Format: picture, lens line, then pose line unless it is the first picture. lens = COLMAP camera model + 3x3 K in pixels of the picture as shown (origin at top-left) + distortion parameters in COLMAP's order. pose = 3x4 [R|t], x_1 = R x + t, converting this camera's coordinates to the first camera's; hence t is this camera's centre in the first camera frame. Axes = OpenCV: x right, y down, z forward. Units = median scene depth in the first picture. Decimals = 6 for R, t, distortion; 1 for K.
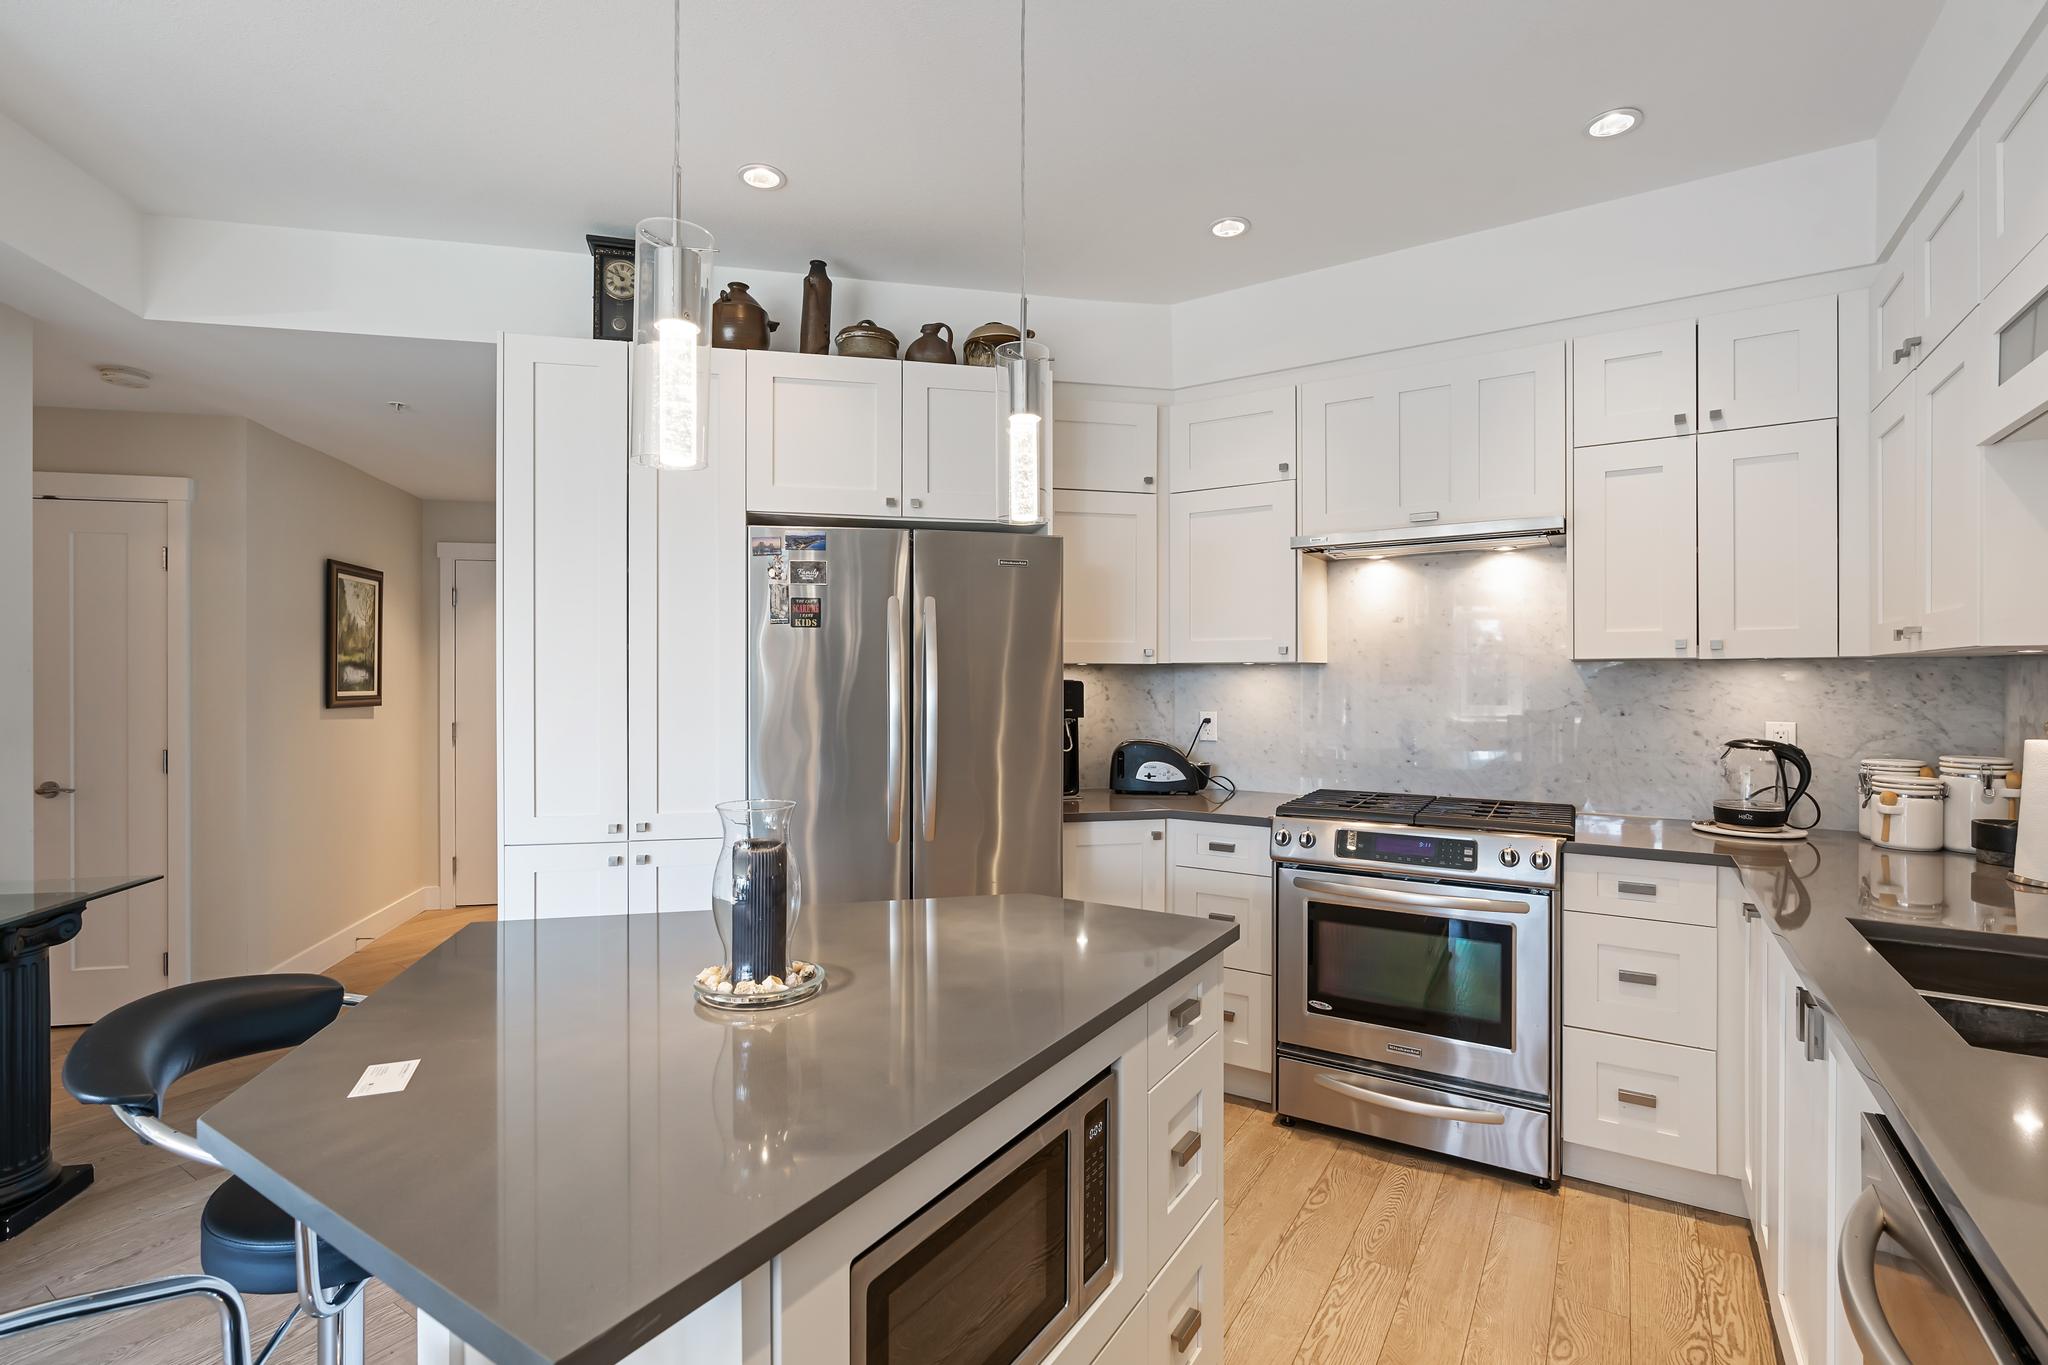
lens RADIAL K [[940.7, 0, 1016.2], [0, 940.7, 680.2], [0, 0, 1]] dist [-0.005839, 0.004972]
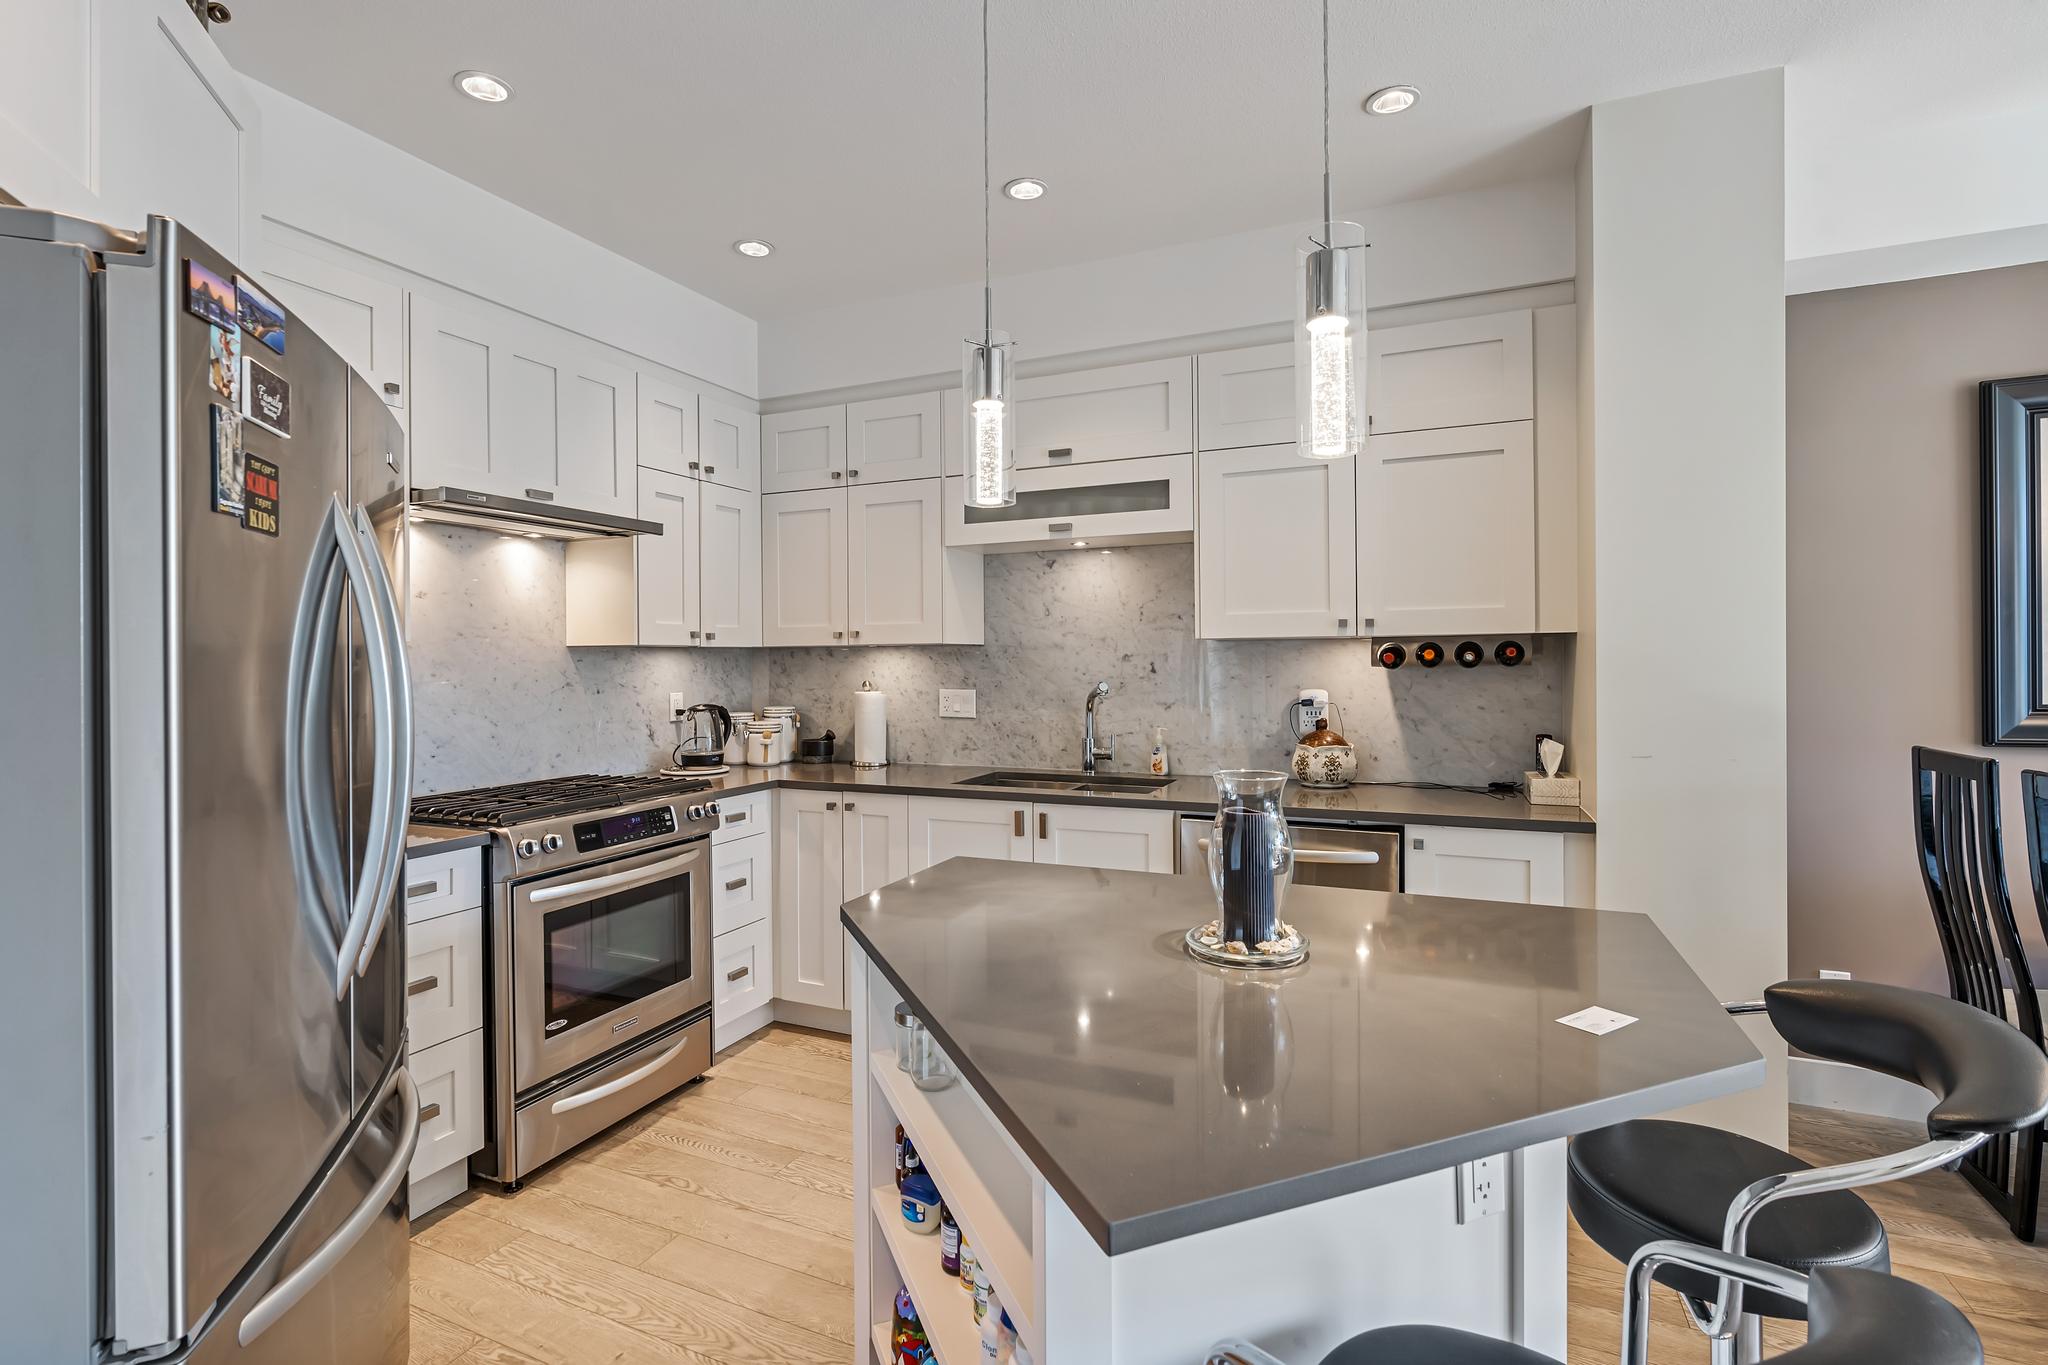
lens RADIAL K [[940.7, 0, 1016.3], [0, 940.7, 666.6], [0, 0, 1]] dist [-0.005839, 0.004972]
pose [[-0.146836, -0.005295, 0.989147, -0.660215], [0.007490, 0.999951, 0.006464, 0.001023], [-0.989132, 0.008358, -0.146789, 0.730797]]
